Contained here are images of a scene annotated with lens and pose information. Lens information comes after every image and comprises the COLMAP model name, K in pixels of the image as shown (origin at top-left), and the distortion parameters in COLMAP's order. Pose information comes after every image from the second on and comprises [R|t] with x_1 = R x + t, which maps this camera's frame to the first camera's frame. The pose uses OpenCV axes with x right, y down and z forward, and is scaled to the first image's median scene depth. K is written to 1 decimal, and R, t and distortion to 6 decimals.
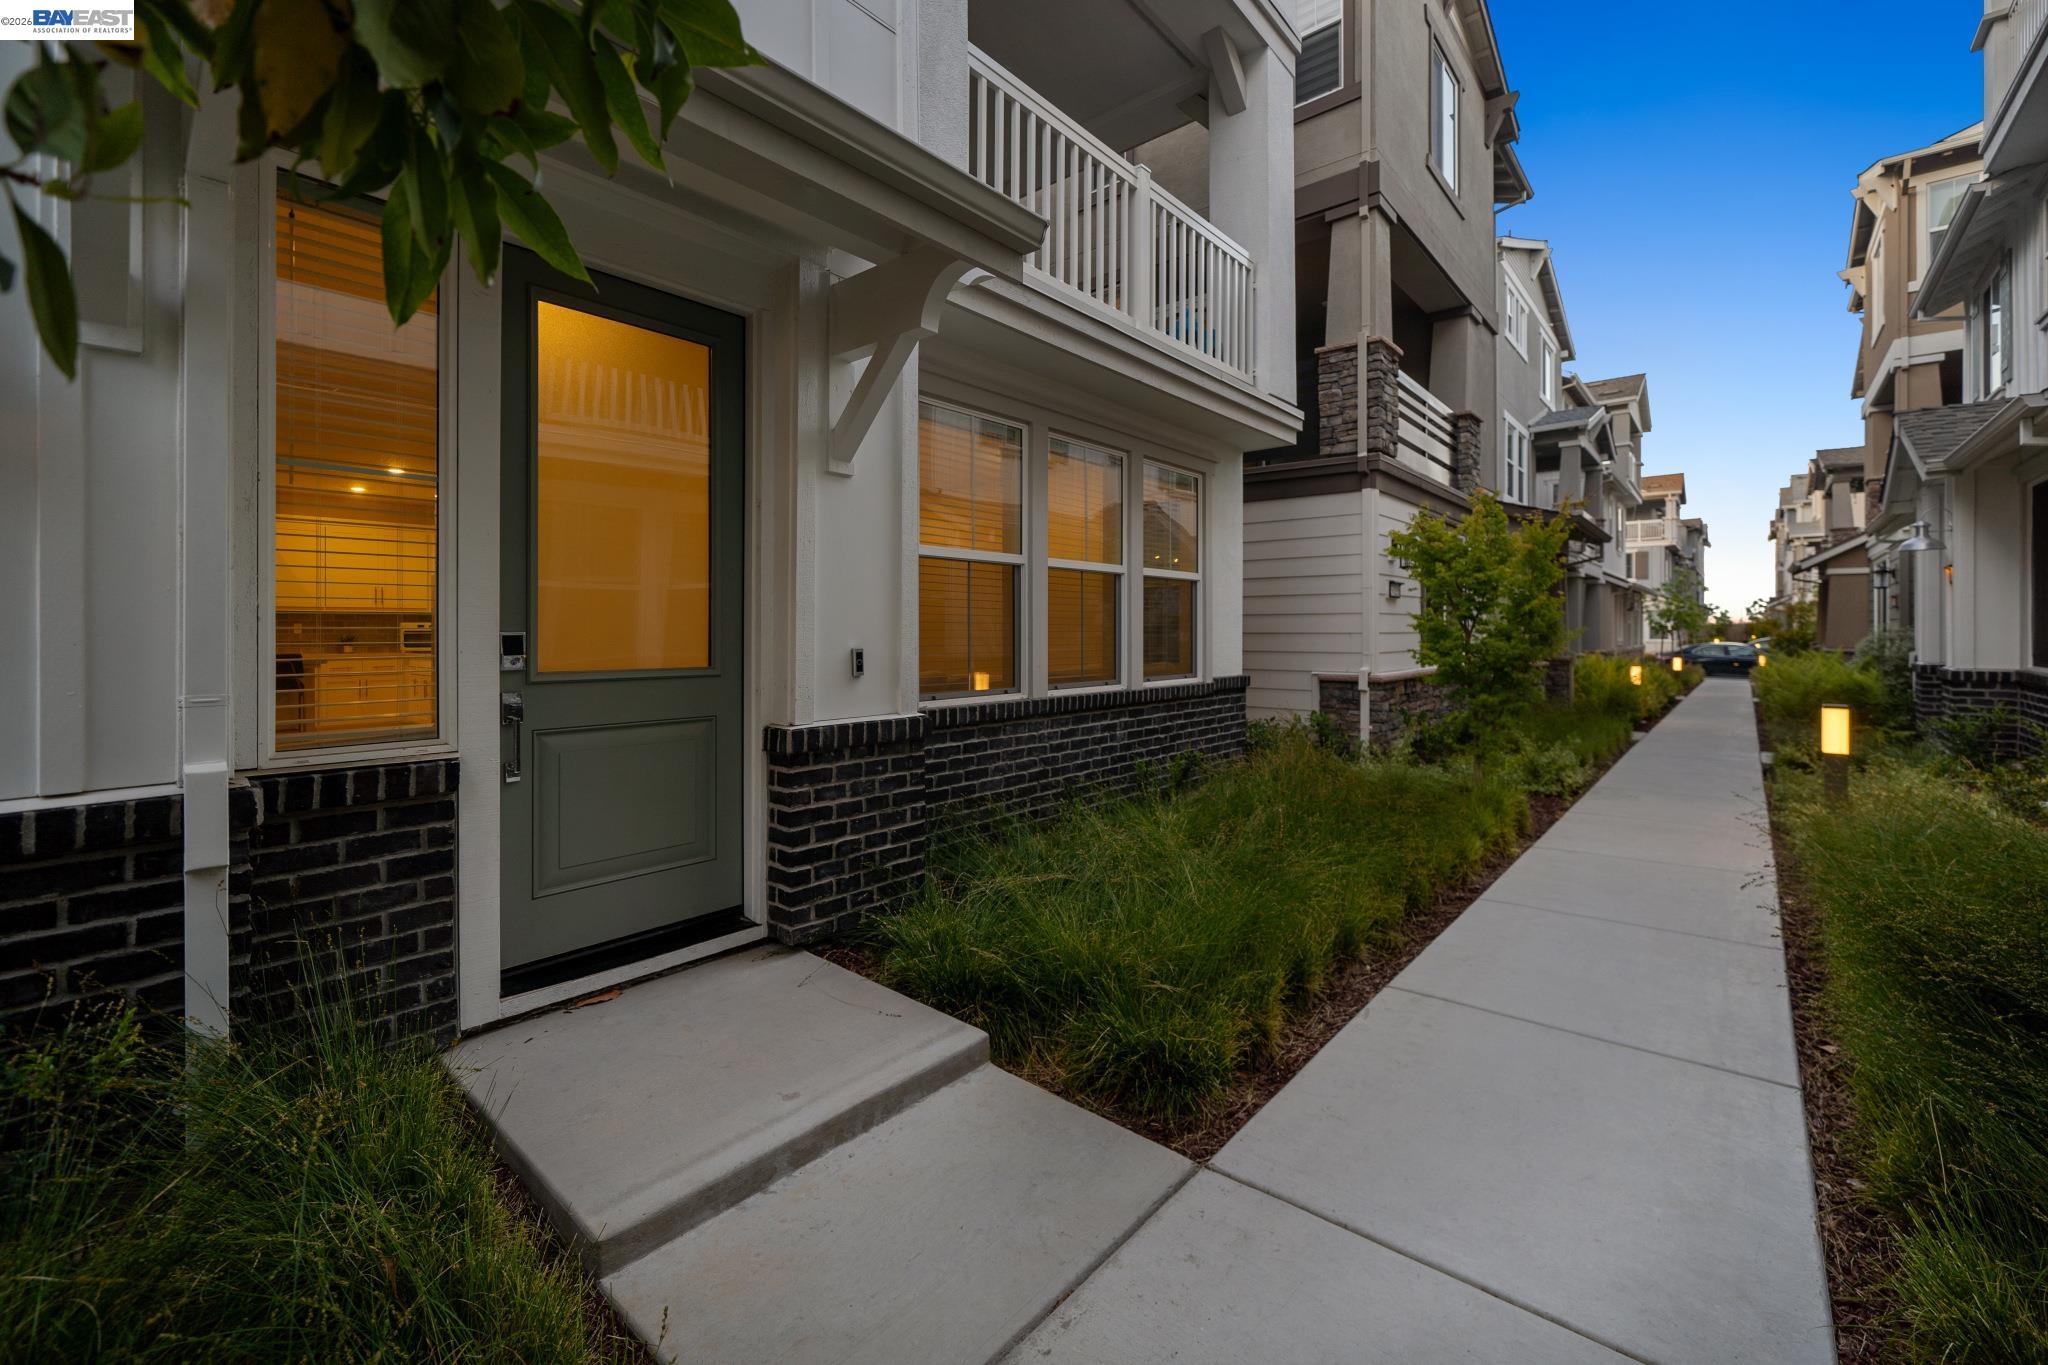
lens RADIAL K [[831.4, 0, 1013.6], [0, 831.4, 632.2], [0, 0, 1]] dist [-0.003959, -0.000050]
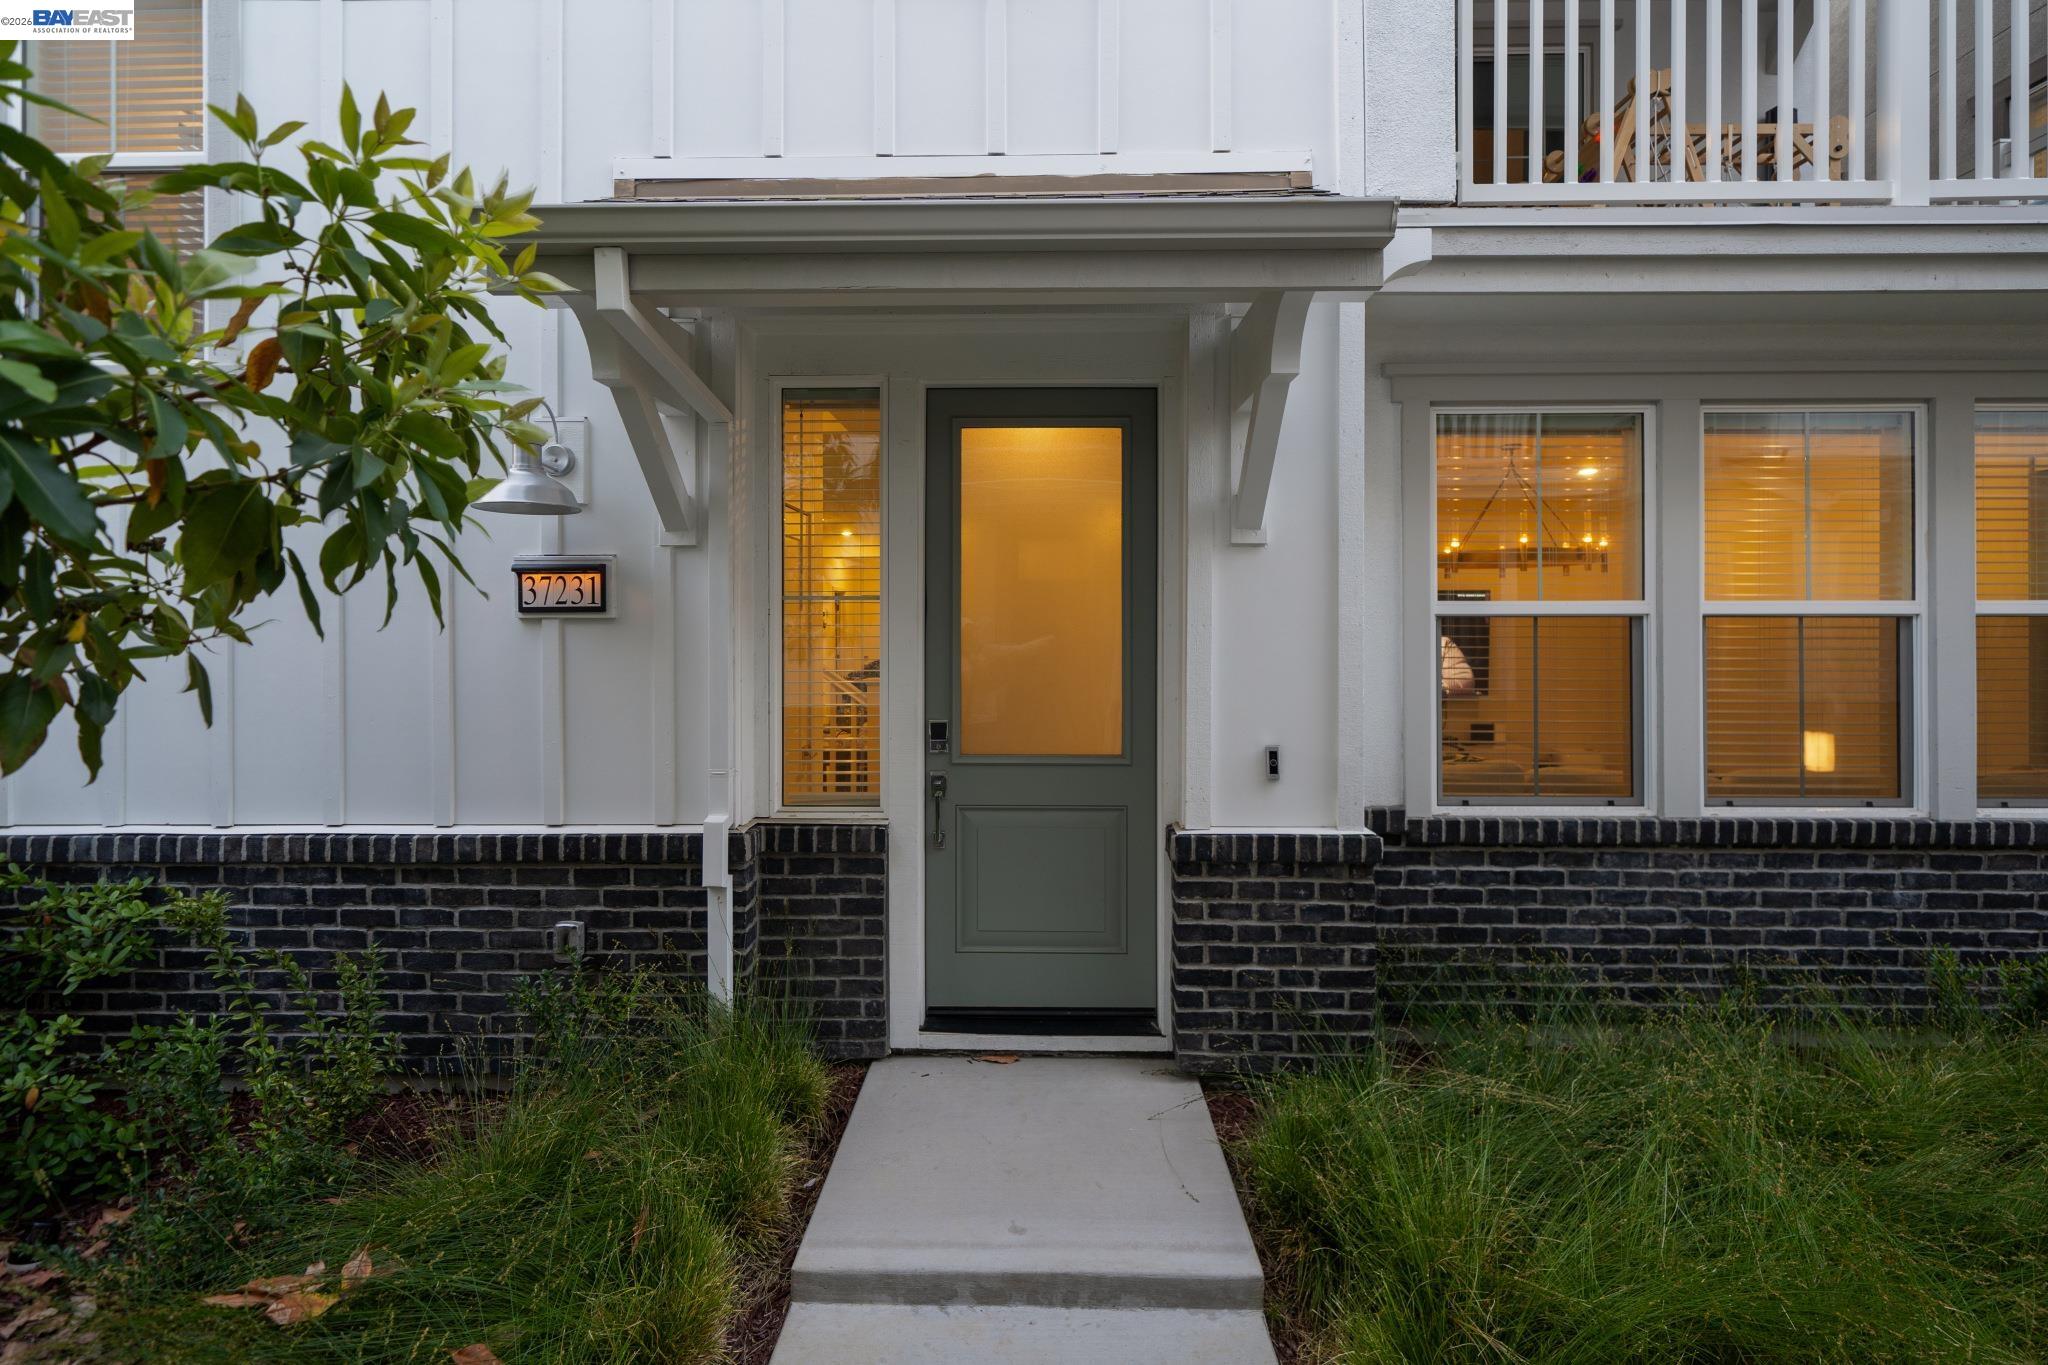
lens RADIAL K [[937.4, 0, 1004.4], [0, 937.4, 634.1], [0, 0, 1]] dist [0.001329, 0.001092]
pose [[0.644274, -0.002312, -0.764792, 0.387825], [0.000561, 0.999997, -0.002551, -0.097646], [0.764795, 0.001215, 0.644273, 0.183108]]
